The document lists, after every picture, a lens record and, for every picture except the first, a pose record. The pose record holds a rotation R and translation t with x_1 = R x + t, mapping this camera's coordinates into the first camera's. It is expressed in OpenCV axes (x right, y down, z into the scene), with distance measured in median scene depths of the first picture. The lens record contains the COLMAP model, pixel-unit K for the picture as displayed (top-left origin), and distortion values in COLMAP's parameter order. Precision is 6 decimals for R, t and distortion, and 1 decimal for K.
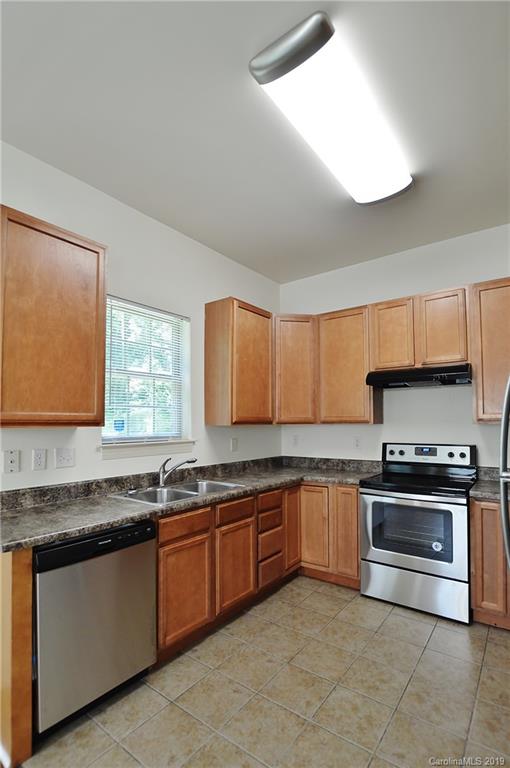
lens RADIAL K [[362.9, 0, 255.7], [0, 362.9, 411.2], [0, 0, 1]] dist [-0.025879, 0.000203]
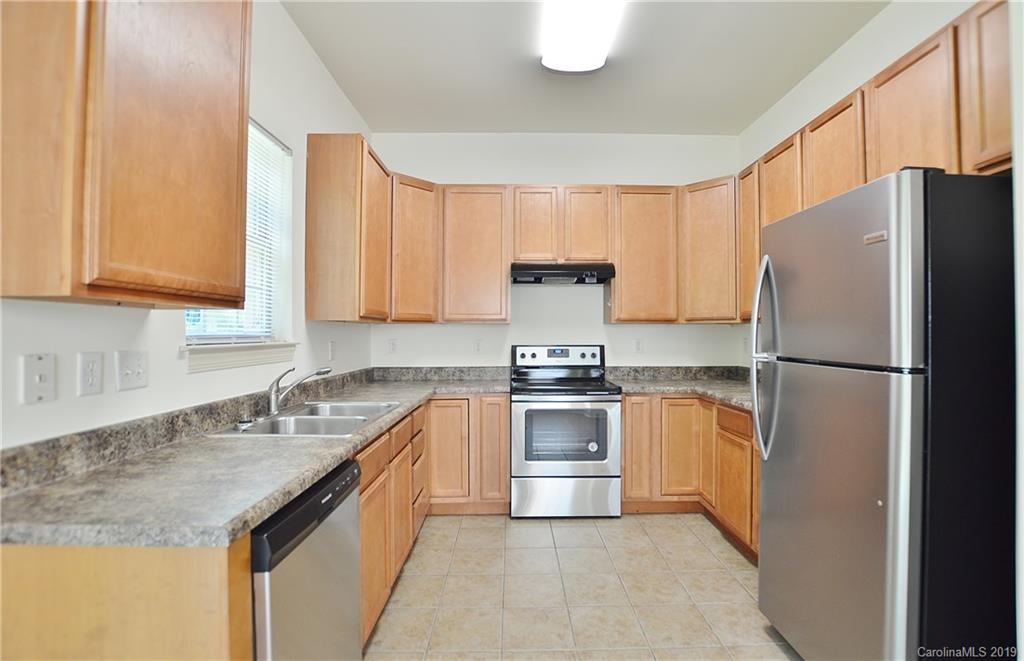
lens RADIAL K [[459.3, 0, 512.0], [0, 459.3, 330.5], [0, 0, 1]] dist [-0.026798, 0.000848]
pose [[0.793750, 0.010082, 0.608161, -0.378471], [-0.024818, 0.999567, 0.015821, 0.038707], [-0.607738, -0.027651, 0.793656, 0.131191]]
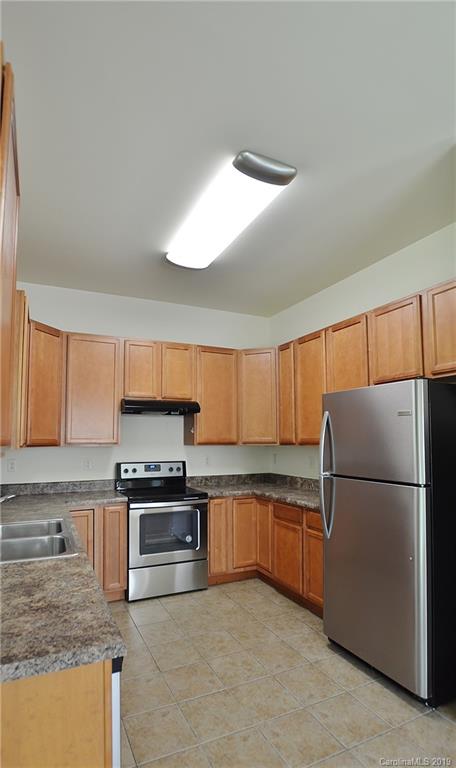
lens RADIAL K [[374.0, 0, 186.2], [0, 374.0, 422.6], [0, 0, 1]] dist [-0.025268, 0.000385]
pose [[0.509271, 0.043347, 0.859514, -0.608852], [-0.029500, 0.999023, -0.032904, -0.004578], [-0.860100, -0.008599, 0.510052, 0.271594]]
